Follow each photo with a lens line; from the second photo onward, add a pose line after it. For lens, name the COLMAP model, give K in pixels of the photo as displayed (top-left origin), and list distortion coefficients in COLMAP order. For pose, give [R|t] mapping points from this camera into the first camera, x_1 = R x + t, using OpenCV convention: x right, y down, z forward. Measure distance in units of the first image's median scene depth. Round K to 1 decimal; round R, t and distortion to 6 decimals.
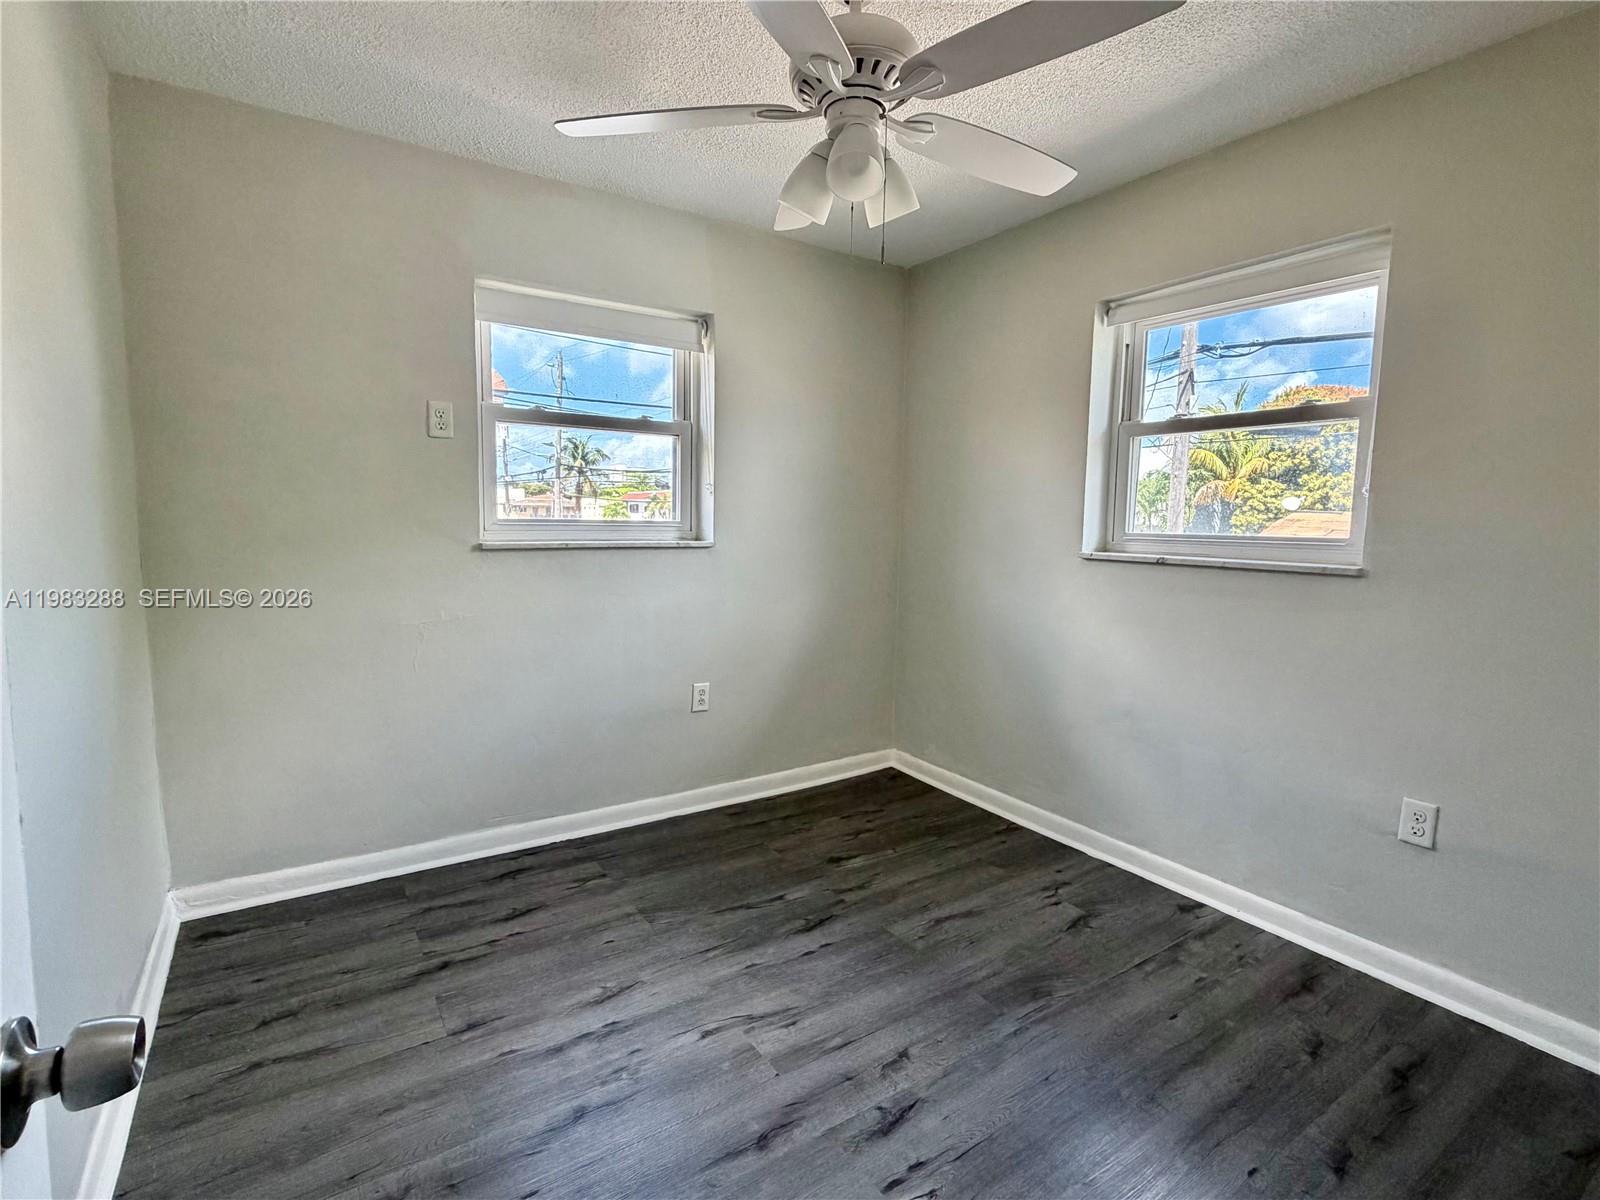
lens RADIAL K [[767.7, 0, 798.4], [0, 767.7, 595.1], [0, 0, 1]] dist [0.002125, -0.000257]
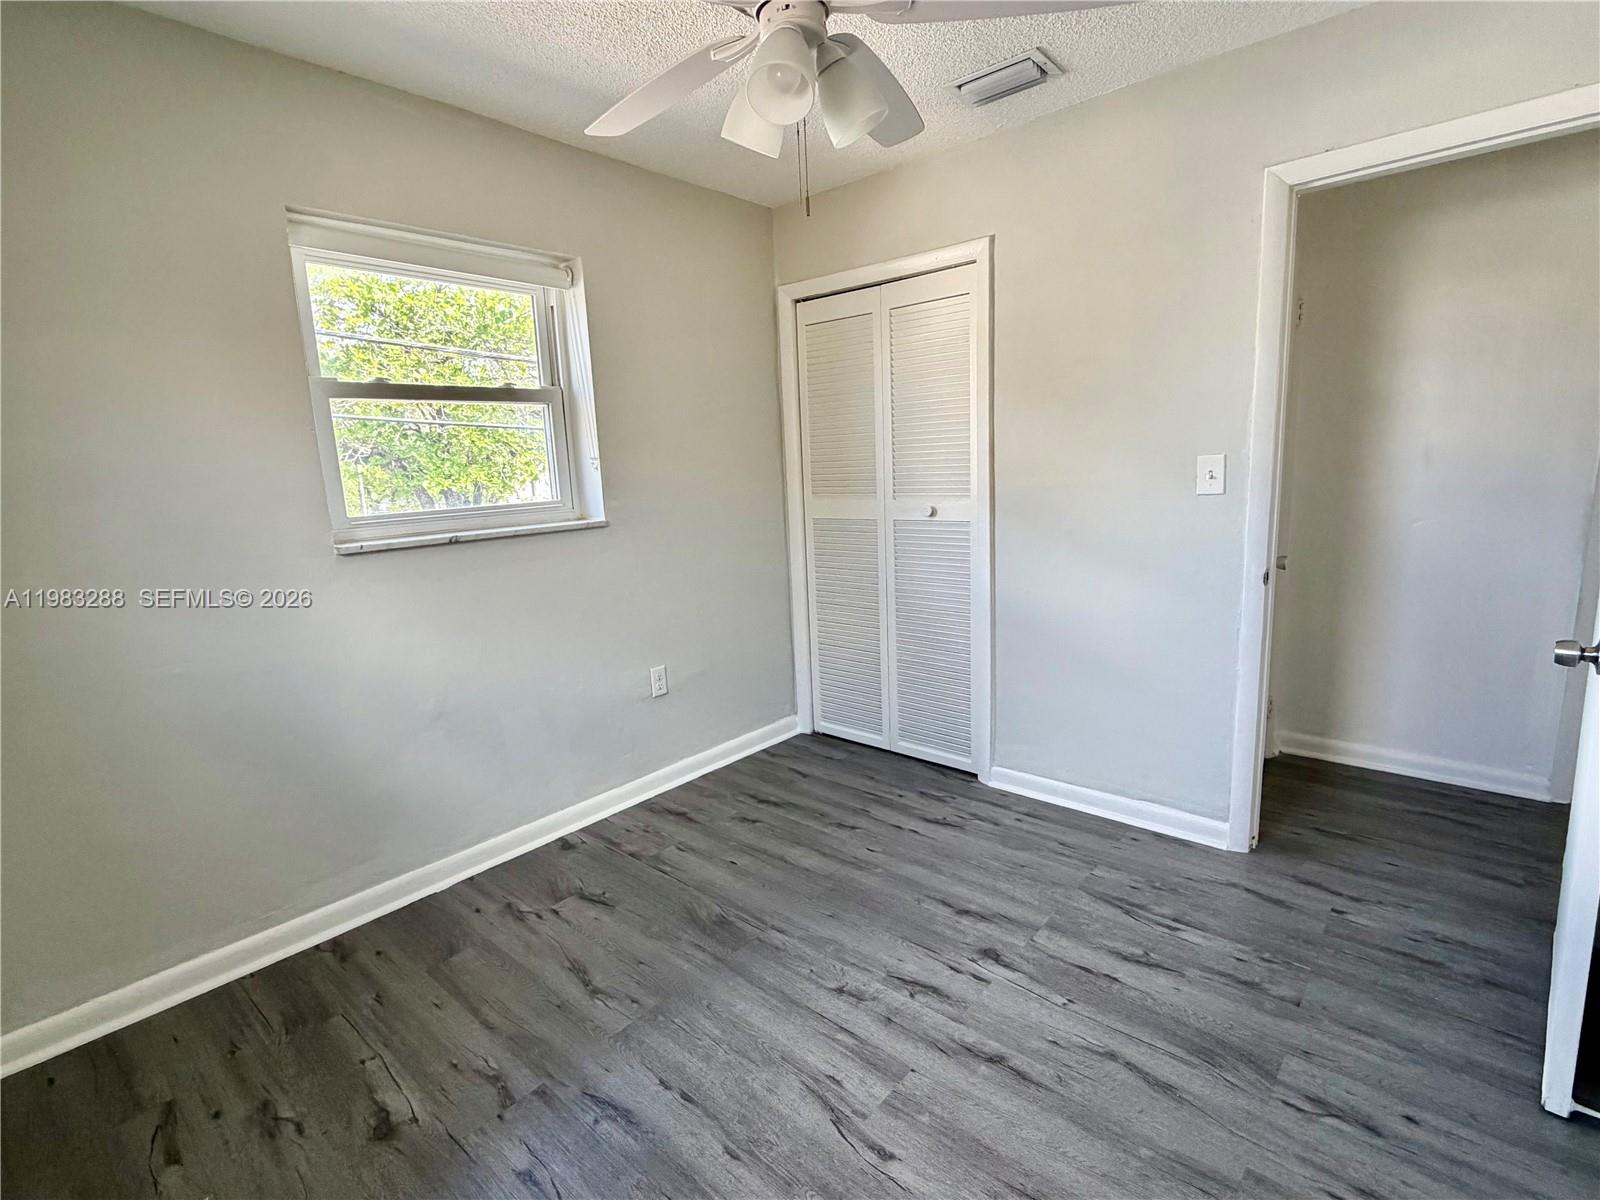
lens RADIAL K [[767.7, 0, 800.2], [0, 767.7, 596.4], [0, 0, 1]] dist [0.002125, -0.000257]
pose [[-0.259201, -0.172302, 0.950330, -0.634181], [0.136966, 0.967456, 0.212764, -0.141013], [-0.956062, 0.185311, -0.227166, 0.976783]]
